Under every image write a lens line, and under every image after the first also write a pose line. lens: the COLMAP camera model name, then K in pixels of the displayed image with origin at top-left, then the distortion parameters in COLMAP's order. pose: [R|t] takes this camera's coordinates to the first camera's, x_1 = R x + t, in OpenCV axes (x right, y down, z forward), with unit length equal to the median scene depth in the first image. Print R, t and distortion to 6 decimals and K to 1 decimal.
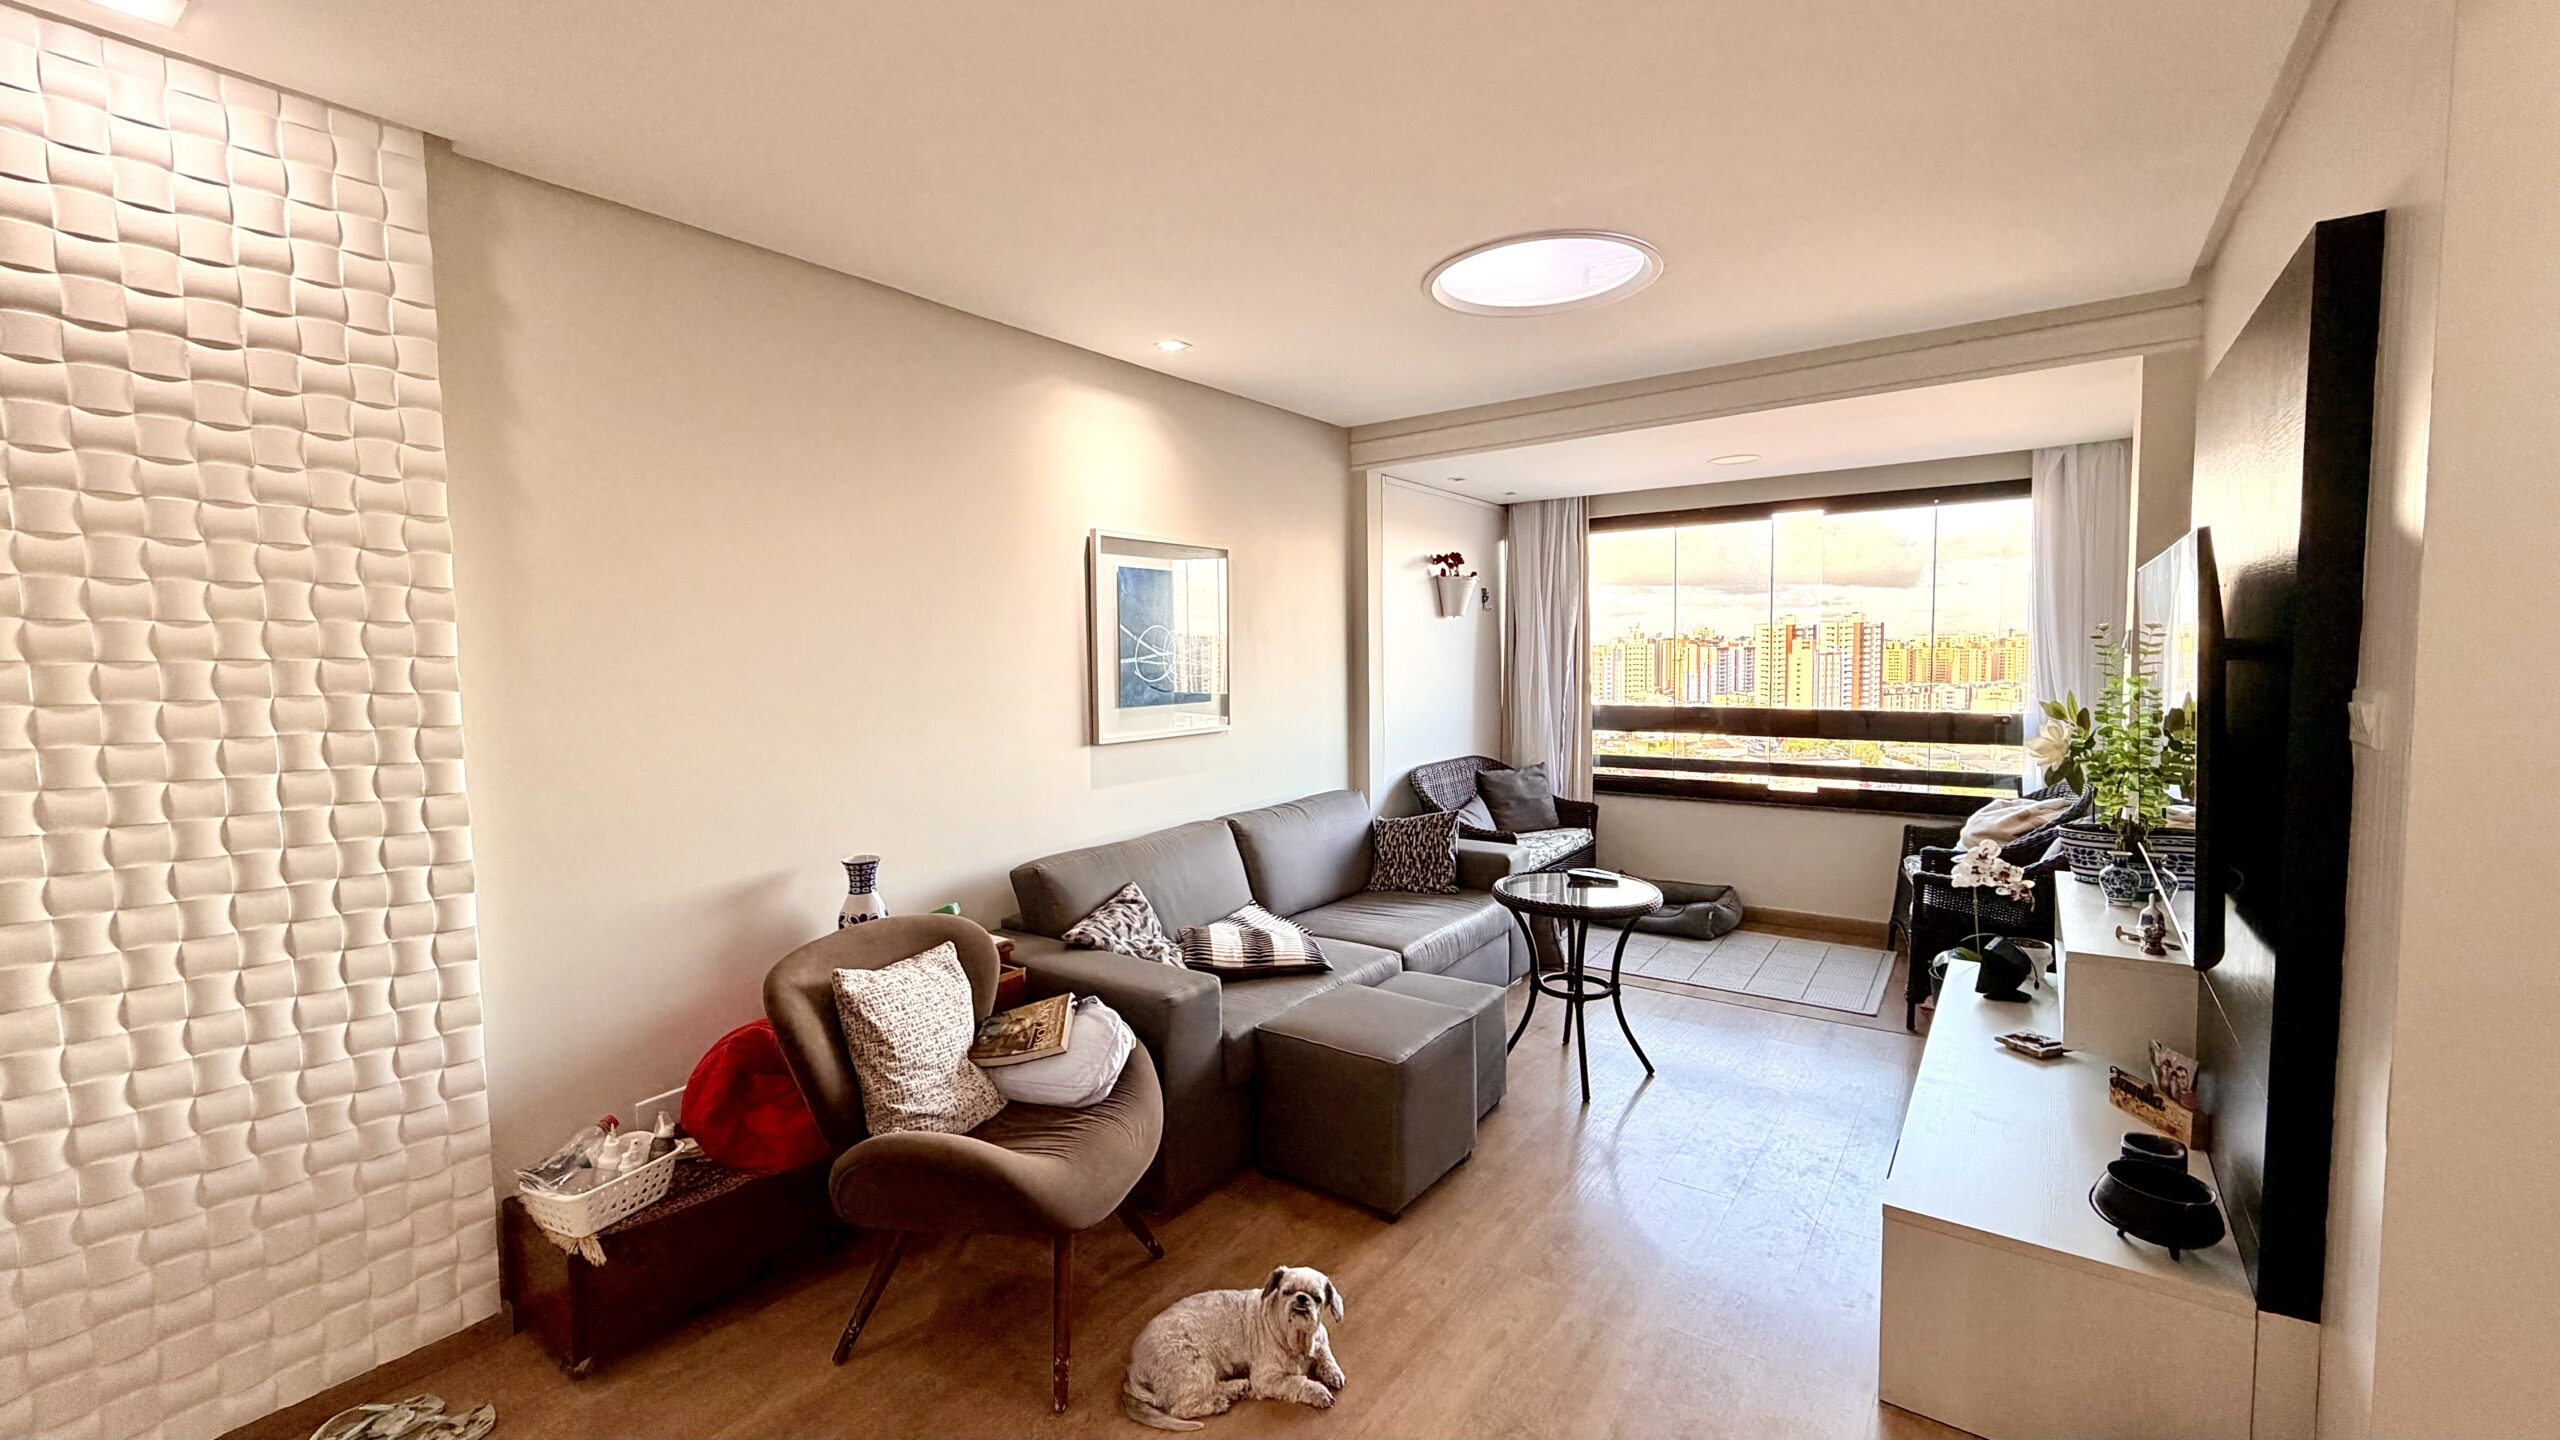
lens RADIAL K [[1020.9, 0, 1272.9], [0, 1020.9, 719.3], [0, 0, 1]] dist [-0.002770, 0.000902]
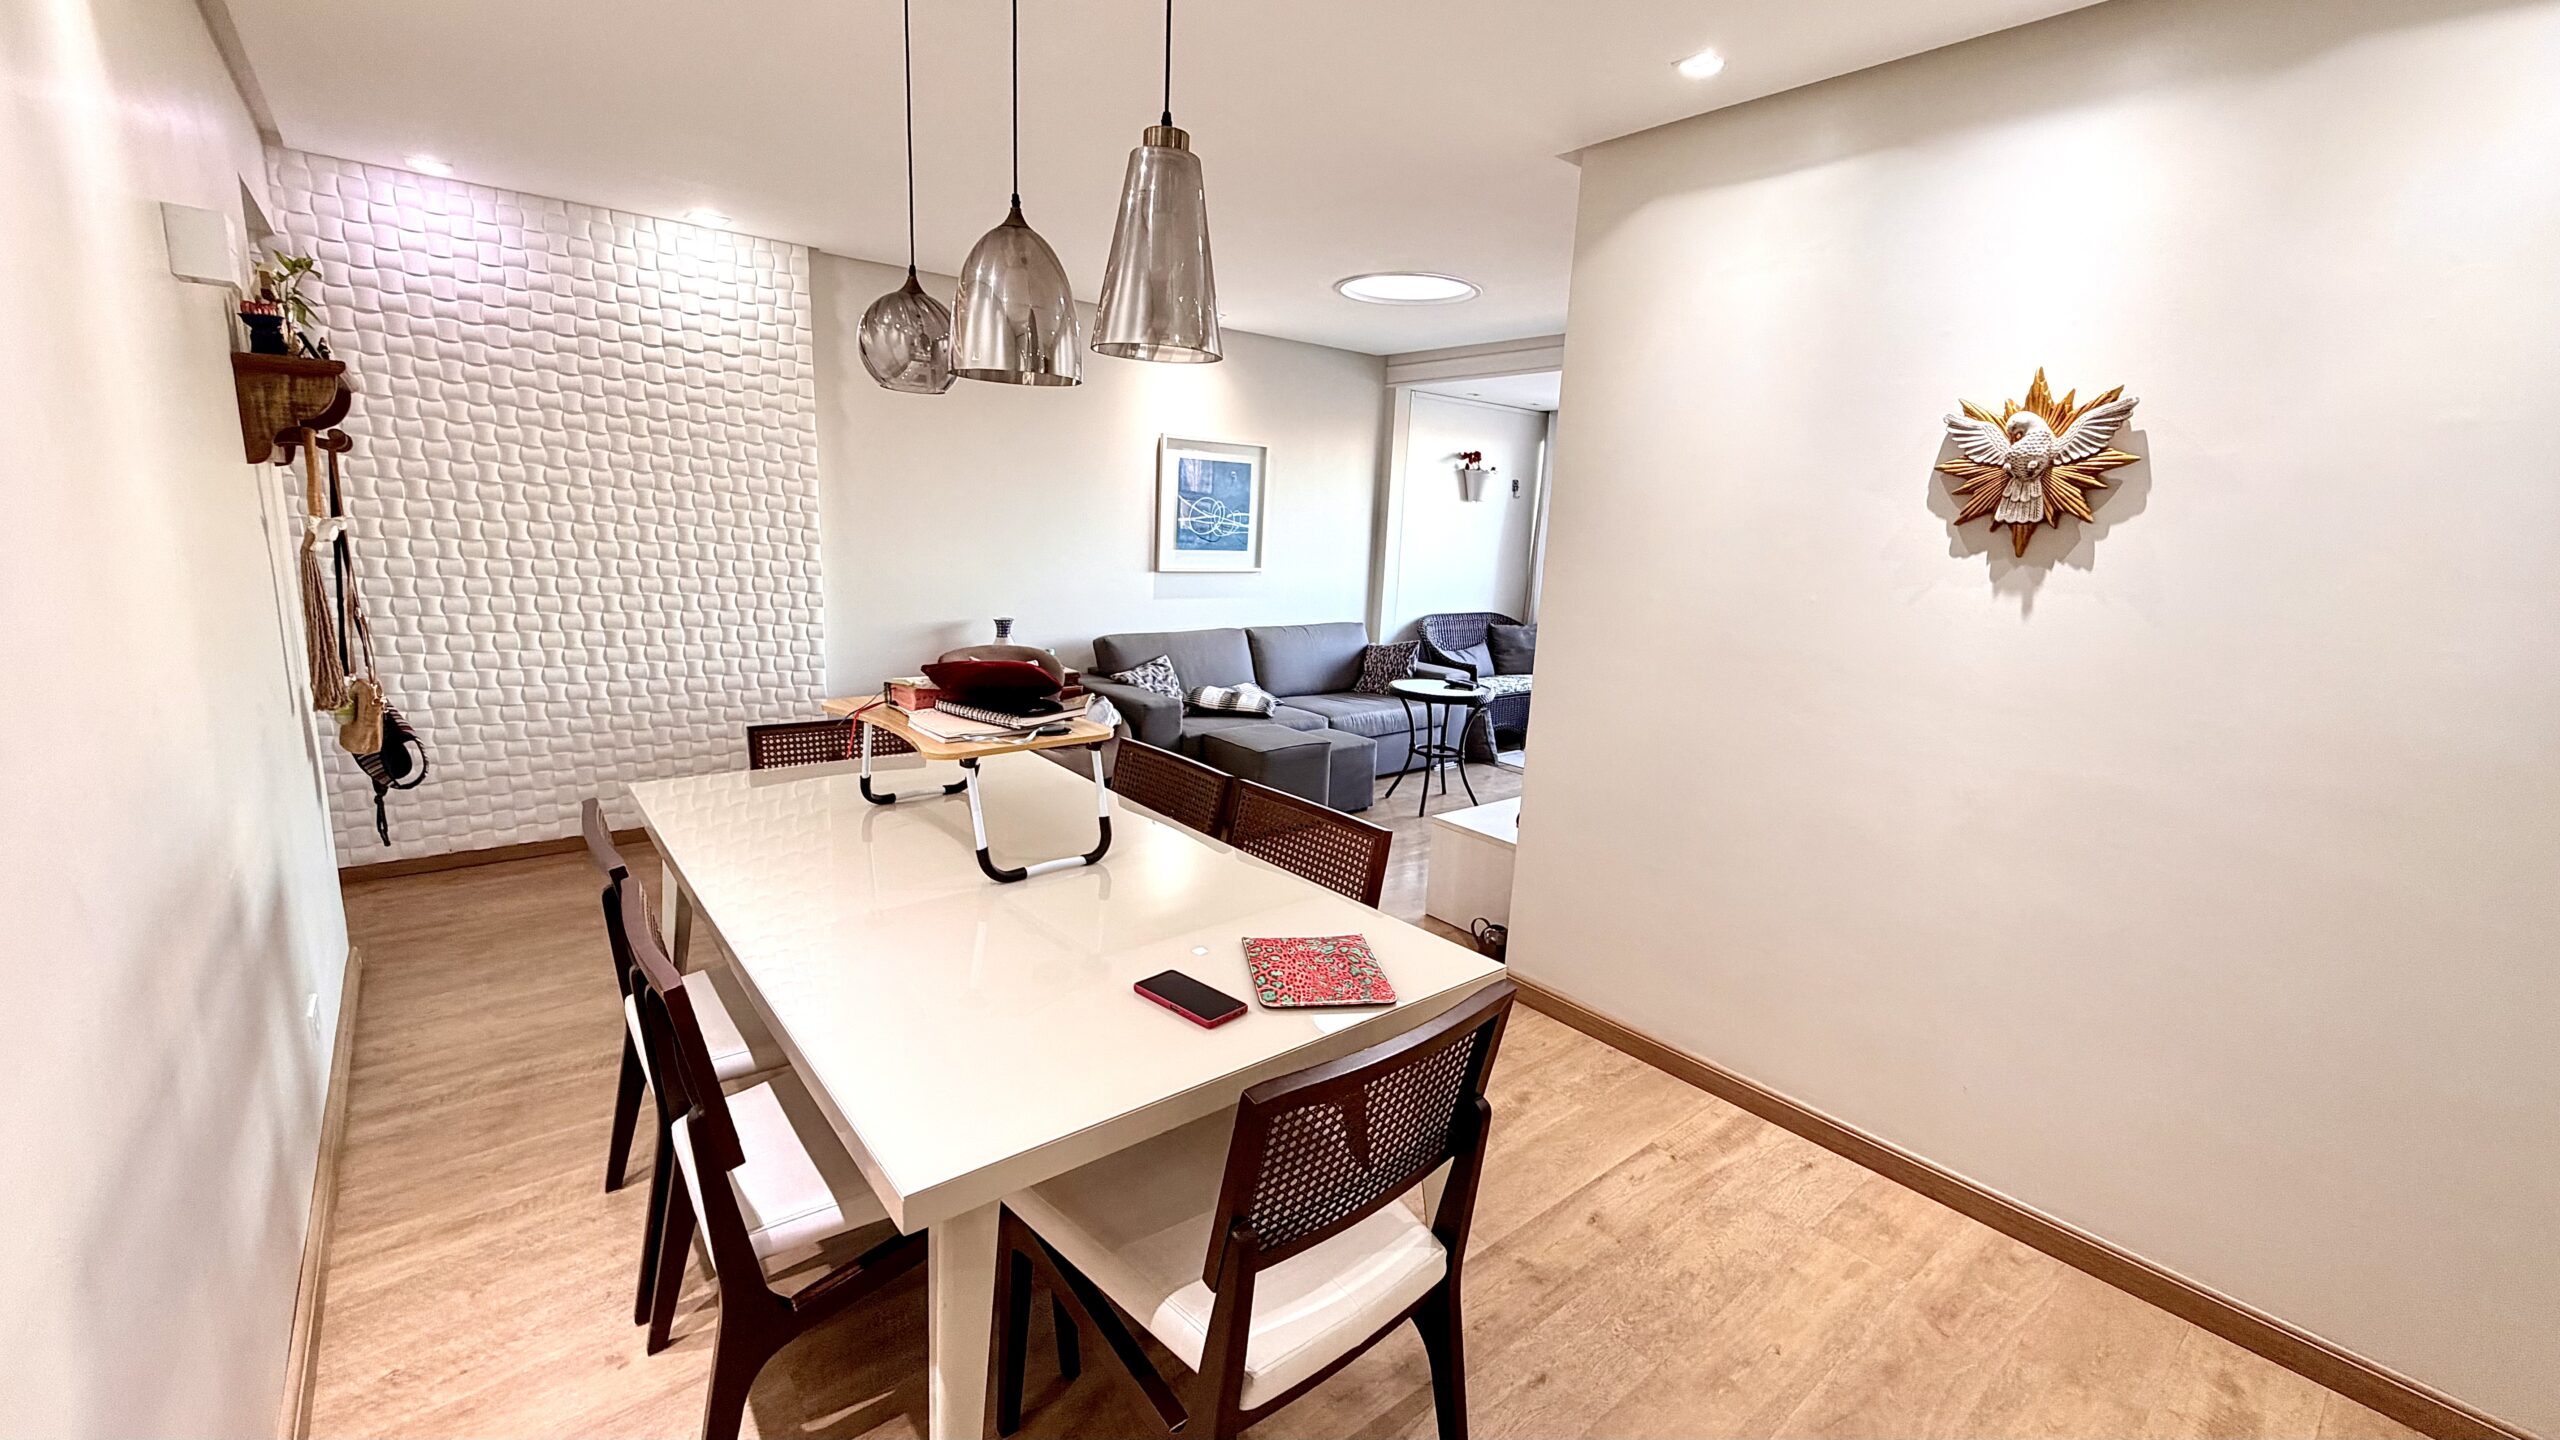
lens RADIAL K [[1020.9, 0, 1273.4], [0, 1020.9, 718.3], [0, 0, 1]] dist [-0.002770, 0.000902]
pose [[0.968388, 0.105313, -0.226127, 0.389954], [-0.075450, 0.987709, 0.136886, 0.019729], [0.237764, -0.115498, 0.964432, -0.527645]]
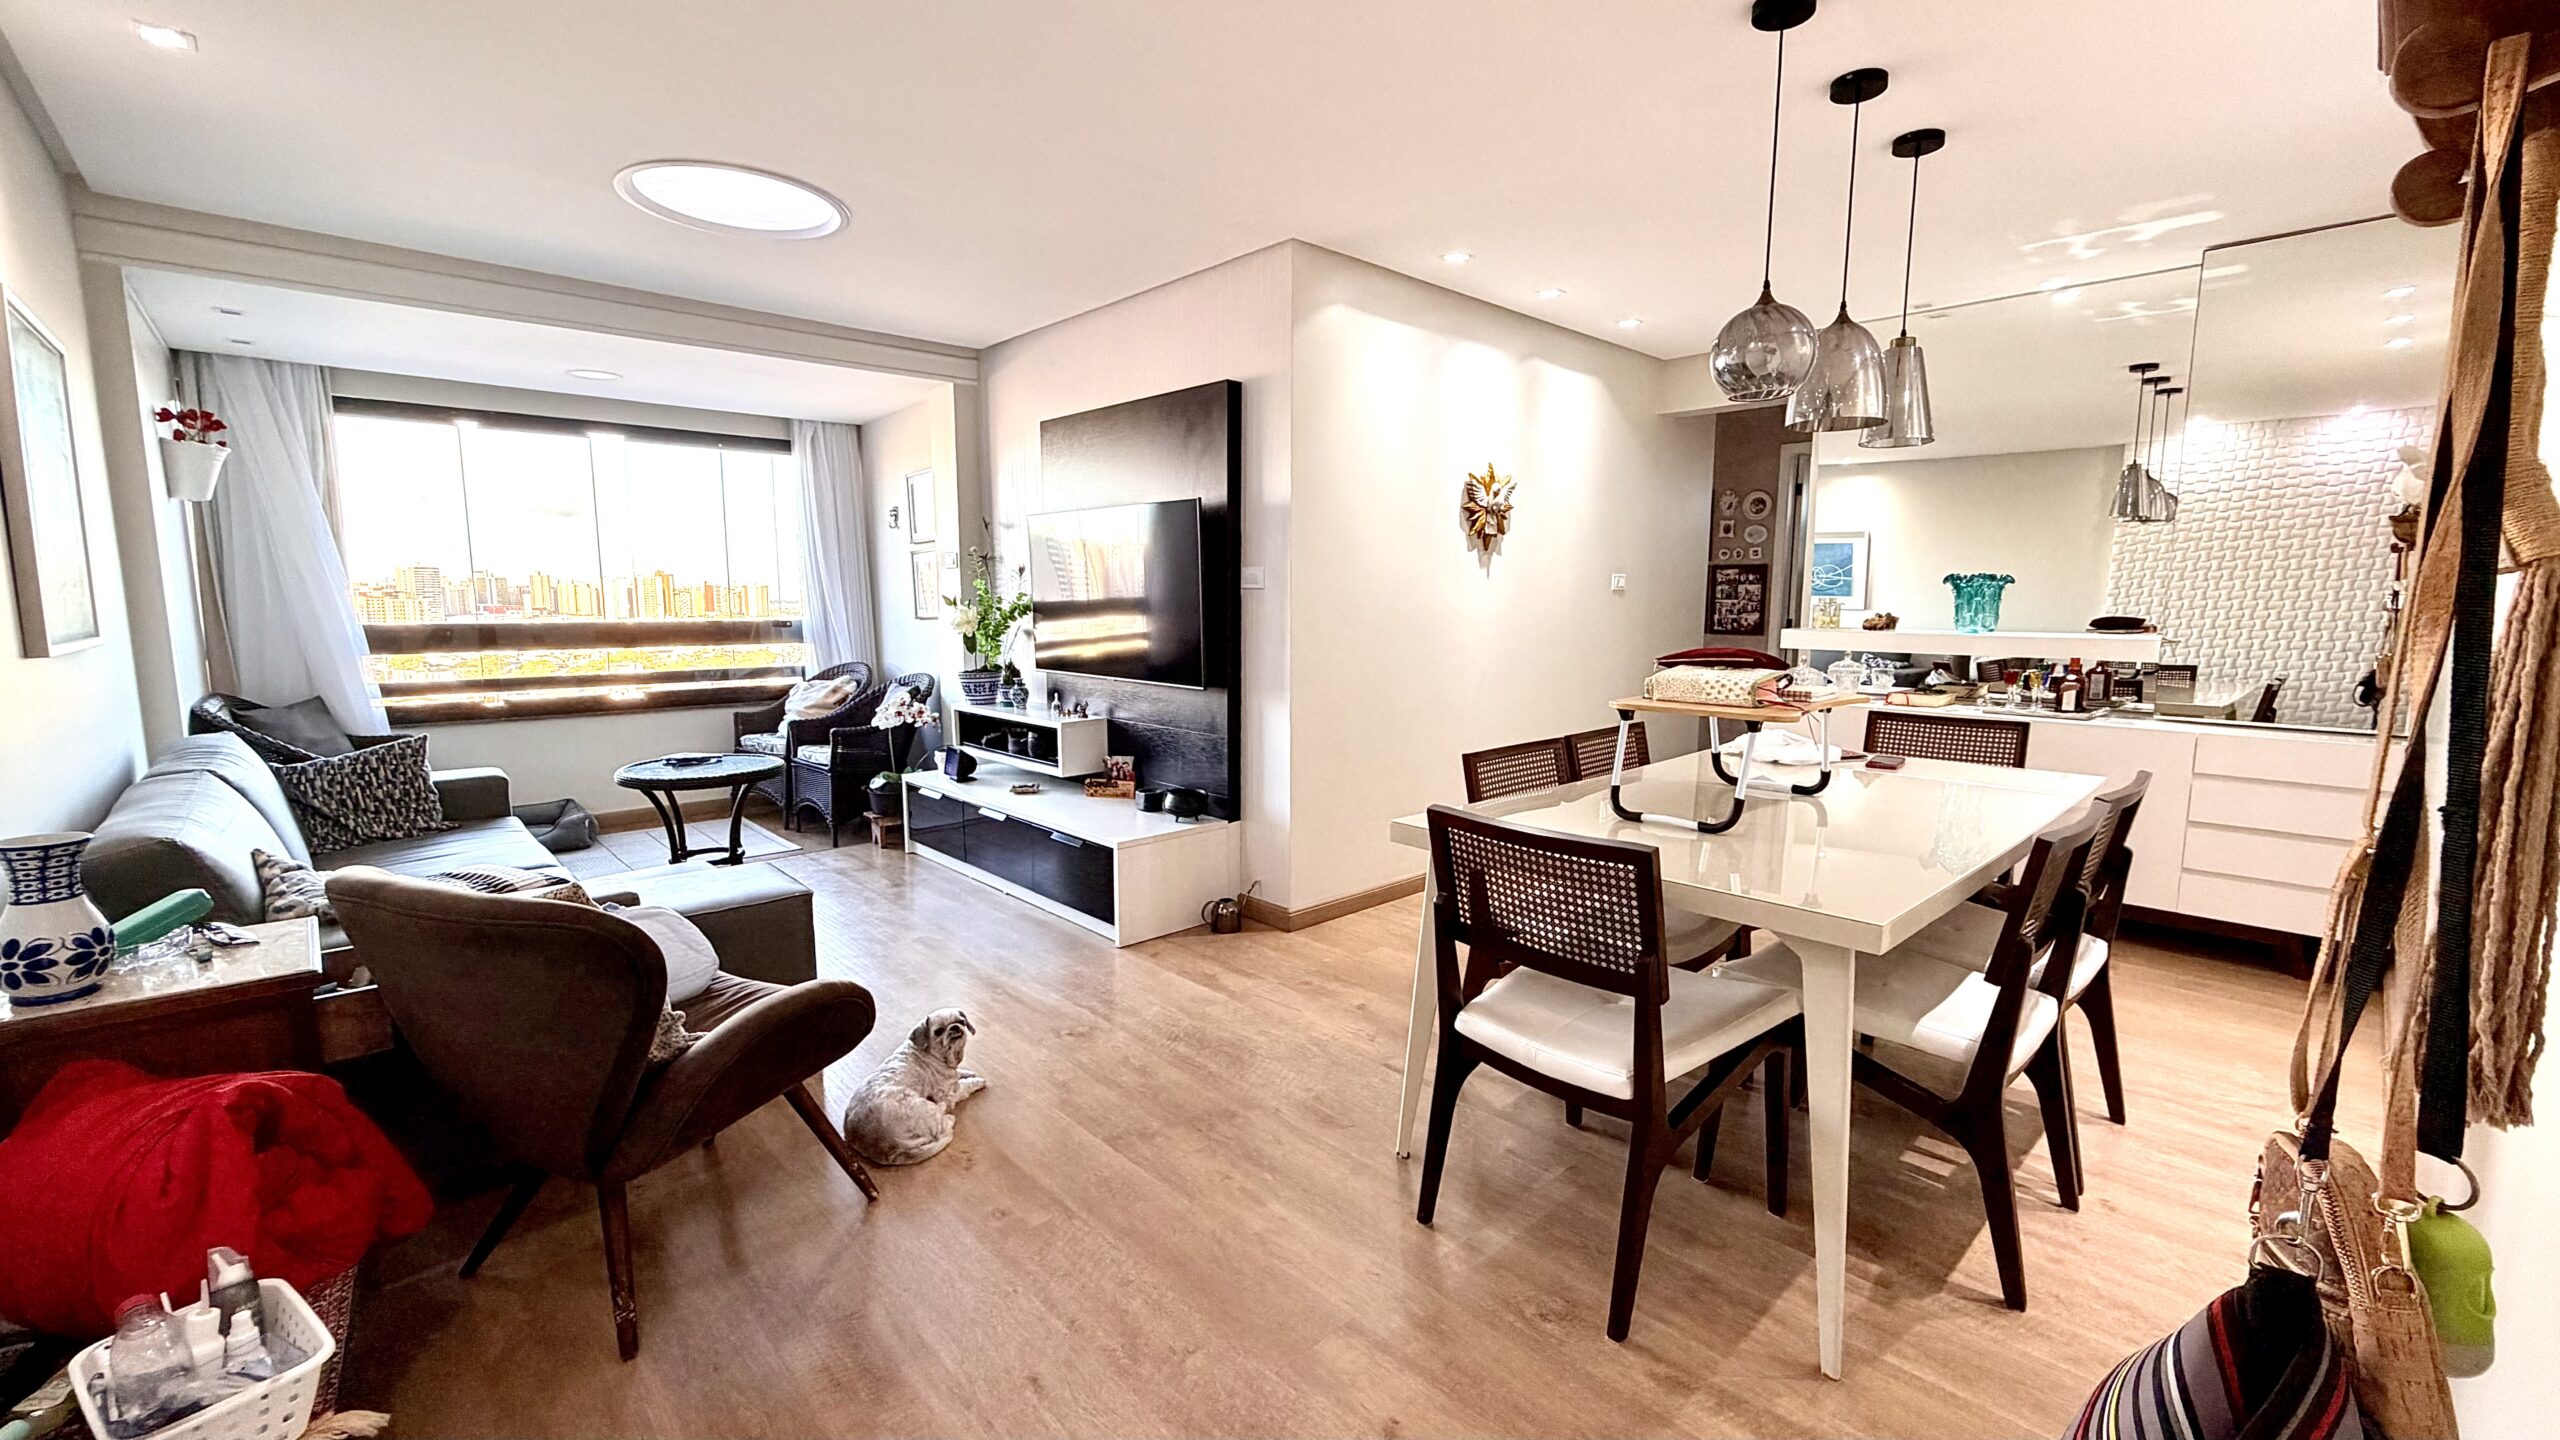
lens RADIAL K [[1020.9, 0, 1277.5], [0, 1020.9, 725.1], [0, 0, 1]] dist [-0.002770, 0.000902]
pose [[0.174339, -0.110132, 0.978508, -0.642614], [0.059683, 0.993081, 0.101138, 0.047158], [-0.982875, 0.040768, 0.179705, 0.197458]]
